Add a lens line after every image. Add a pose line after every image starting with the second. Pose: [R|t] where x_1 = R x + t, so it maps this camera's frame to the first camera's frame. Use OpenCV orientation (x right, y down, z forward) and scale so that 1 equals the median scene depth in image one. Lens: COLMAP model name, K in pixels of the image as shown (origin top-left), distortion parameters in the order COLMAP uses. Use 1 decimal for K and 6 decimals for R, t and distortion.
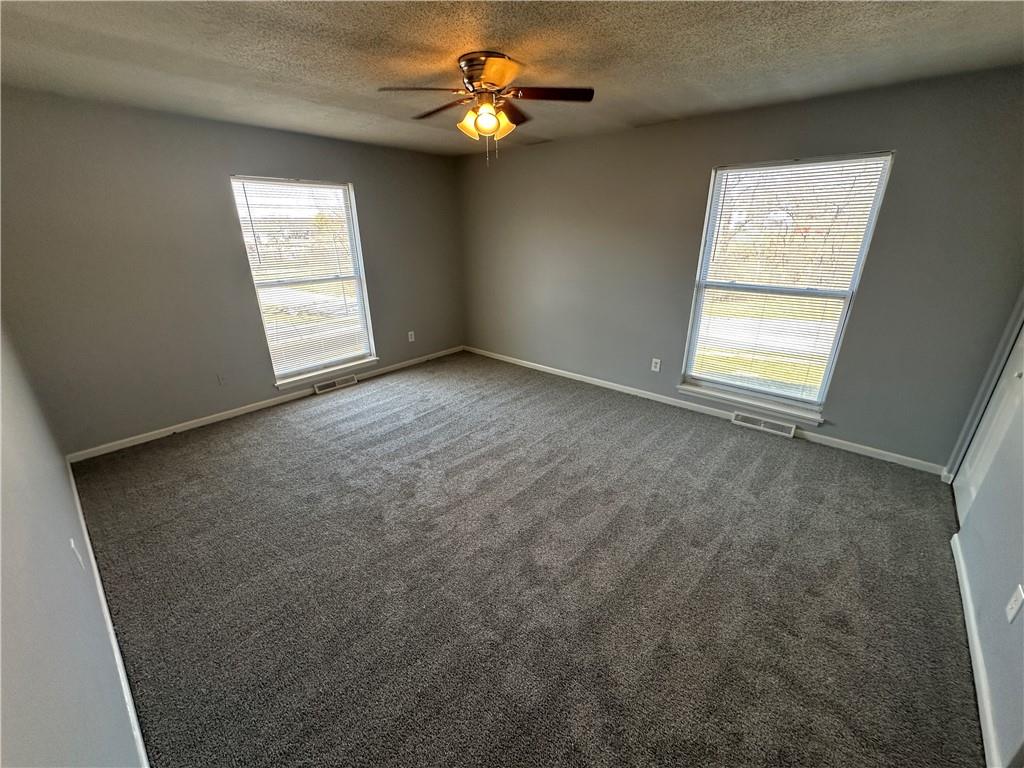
lens RADIAL K [[408.4, 0, 513.9], [0, 408.4, 380.7], [0, 0, 1]] dist [-0.002501, 0.000745]
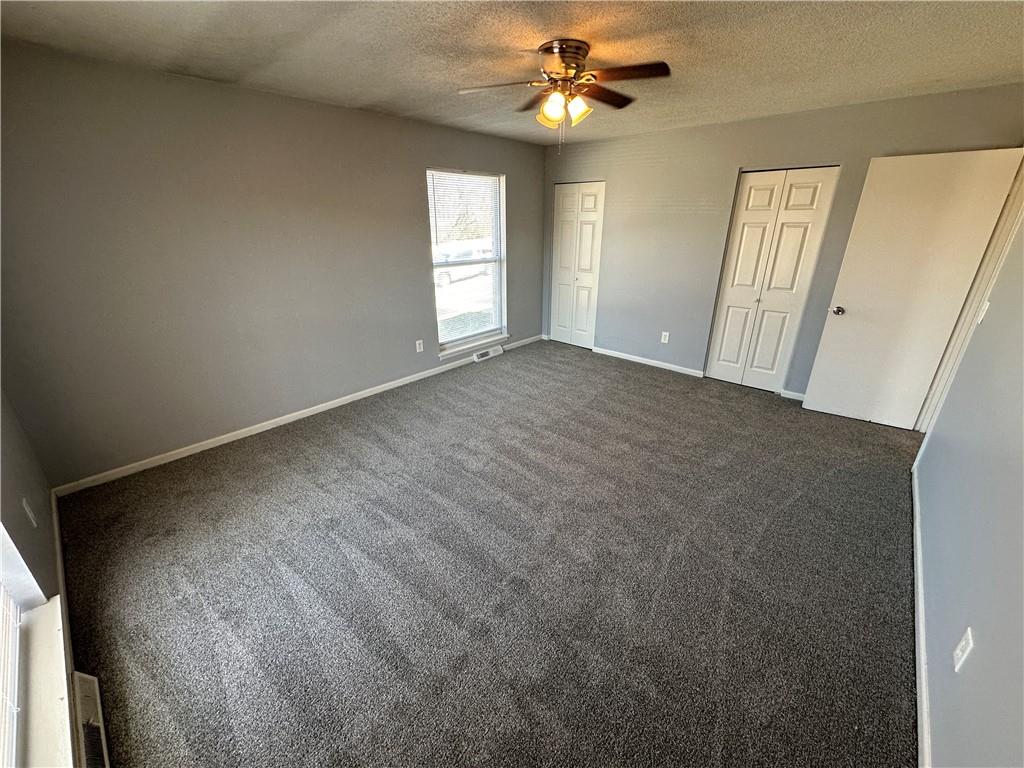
lens RADIAL K [[408.4, 0, 508.4], [0, 408.4, 382.3], [0, 0, 1]] dist [-0.002501, 0.000745]
pose [[0.035549, -0.365756, 0.930032, -0.773734], [0.358666, 0.873290, 0.329732, -0.256577], [-0.932789, 0.321849, 0.162229, 0.725177]]
